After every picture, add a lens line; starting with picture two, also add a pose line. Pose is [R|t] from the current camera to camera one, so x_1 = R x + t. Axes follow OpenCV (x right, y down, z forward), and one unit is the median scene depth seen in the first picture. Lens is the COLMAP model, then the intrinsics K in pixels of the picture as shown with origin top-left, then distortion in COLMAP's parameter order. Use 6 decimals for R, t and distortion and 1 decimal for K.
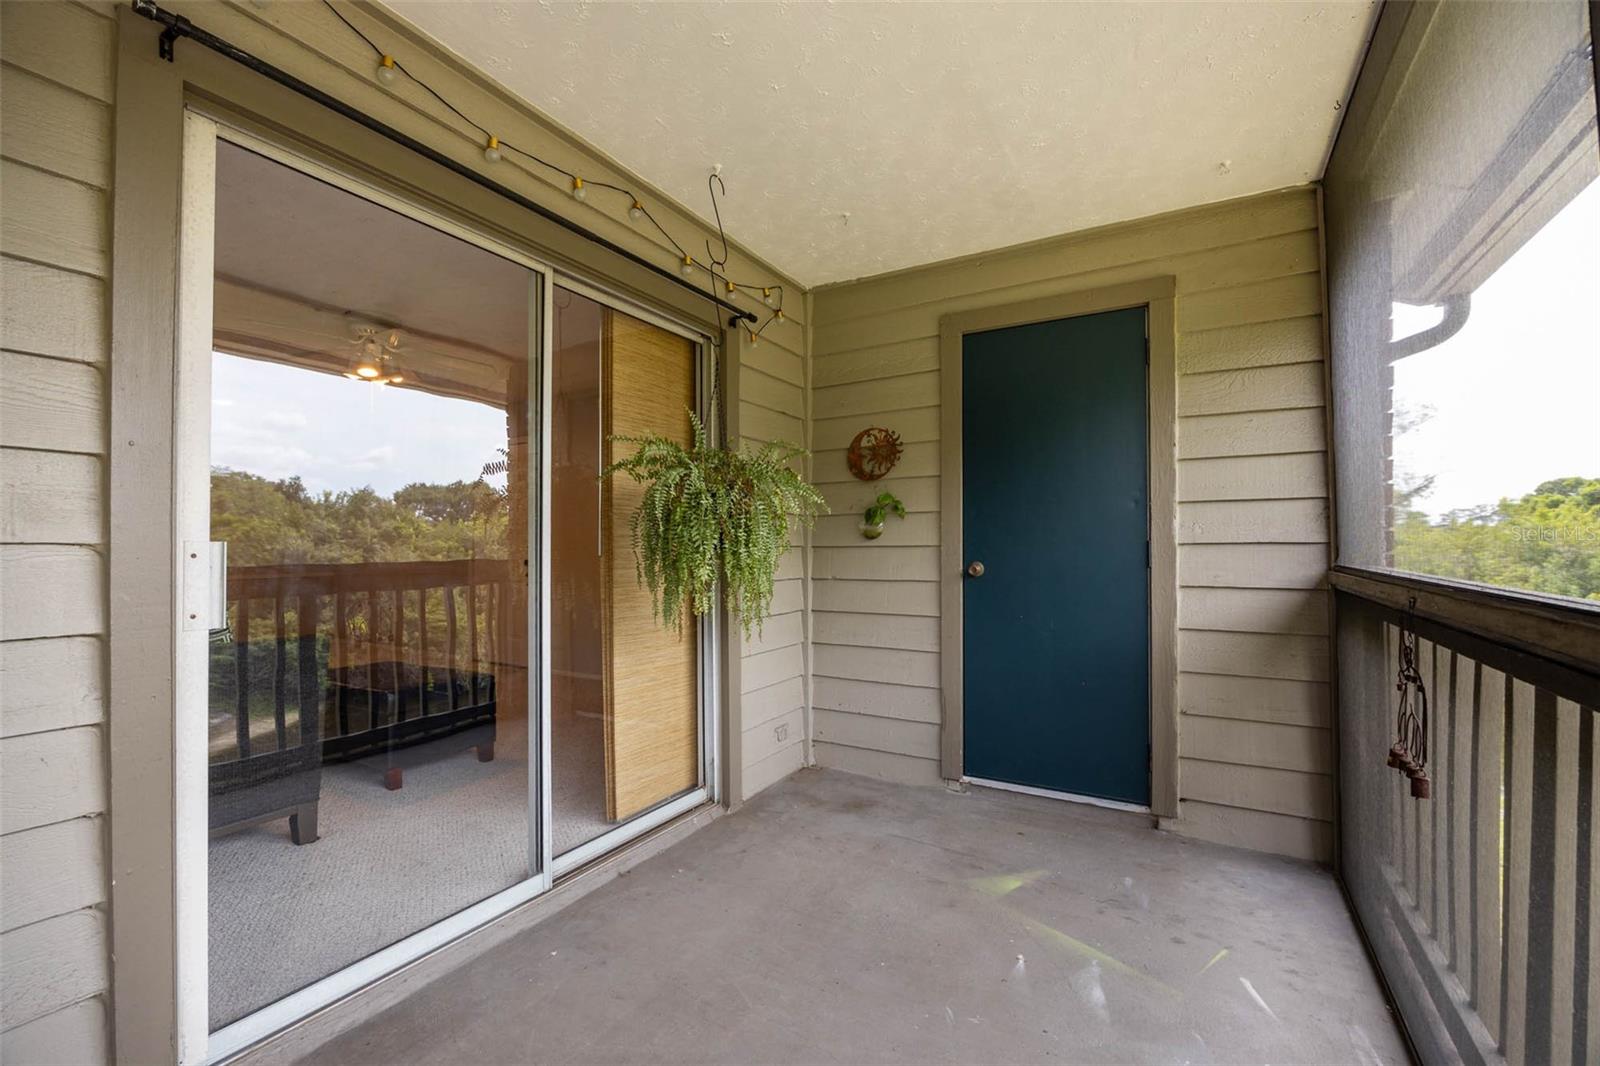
lens RADIAL K [[648.2, 0, 800.1], [0, 648.2, 538.2], [0, 0, 1]] dist [0.009822, 0.000005]
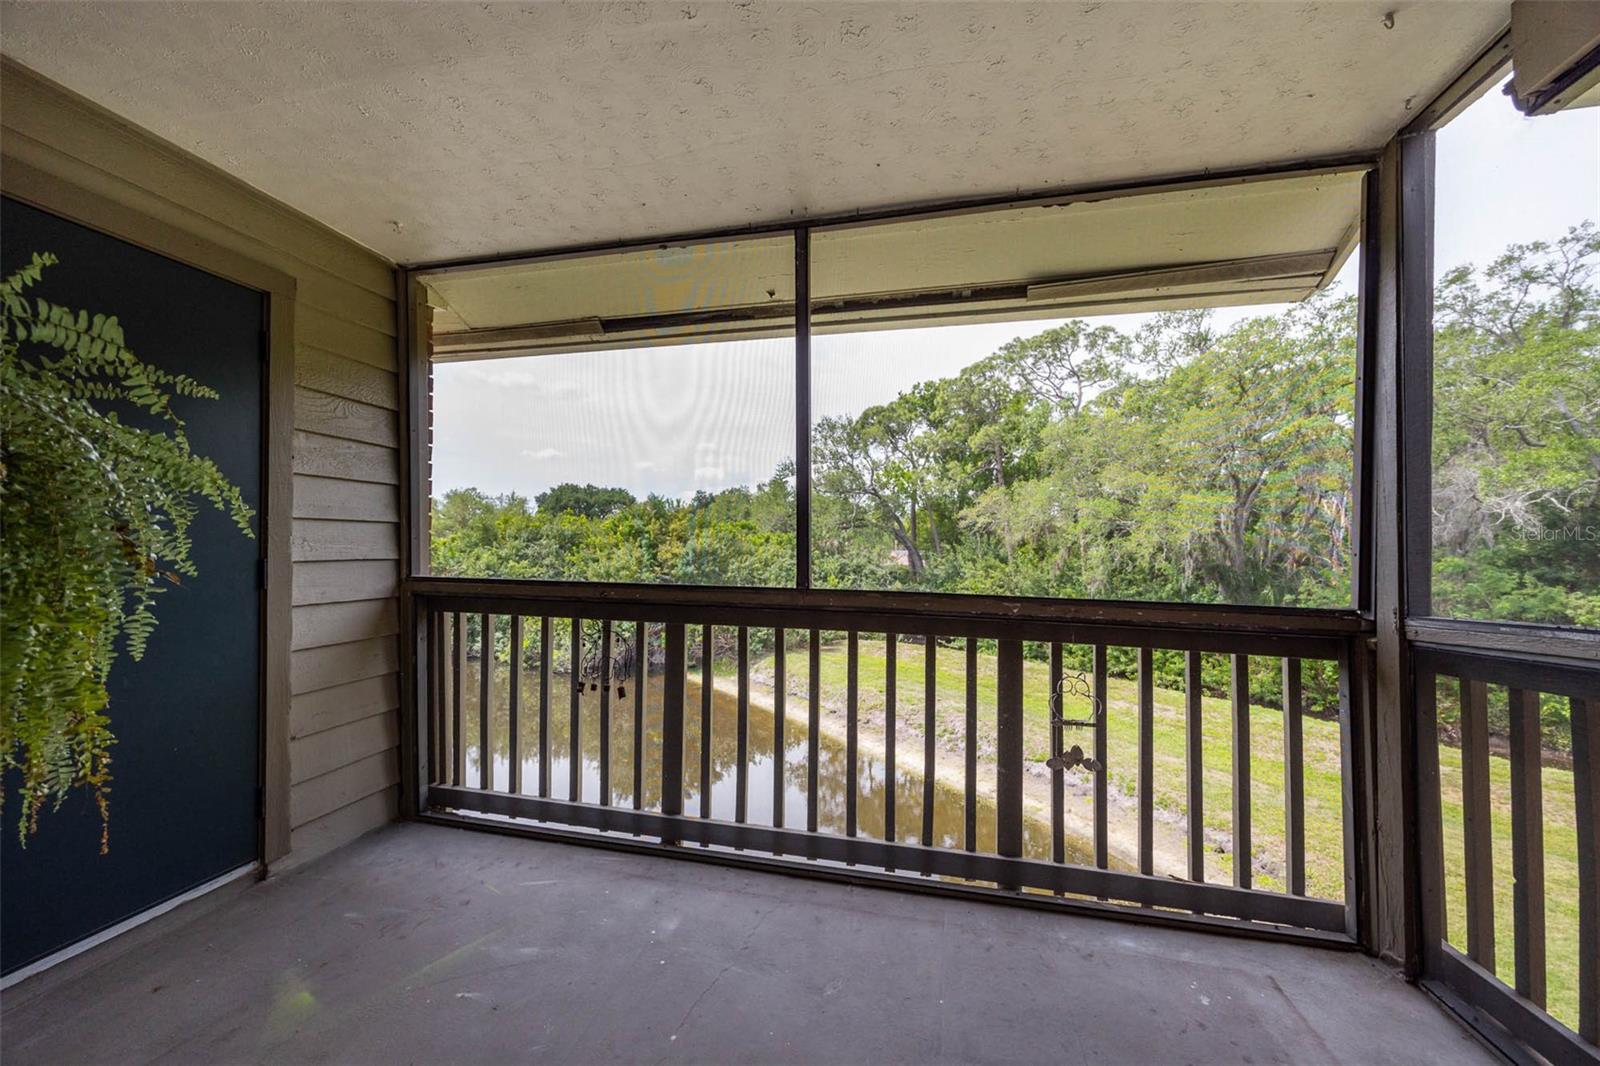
lens RADIAL K [[623.7, 0, 800.0], [0, 623.7, 533.0], [0, 0, 1]] dist [-0.000527, -0.000047]
pose [[-0.308132, 0.030385, 0.950858, -0.525403], [-0.017688, 0.999134, -0.037660, -0.011899], [-0.951179, -0.028423, -0.307327, 0.592908]]
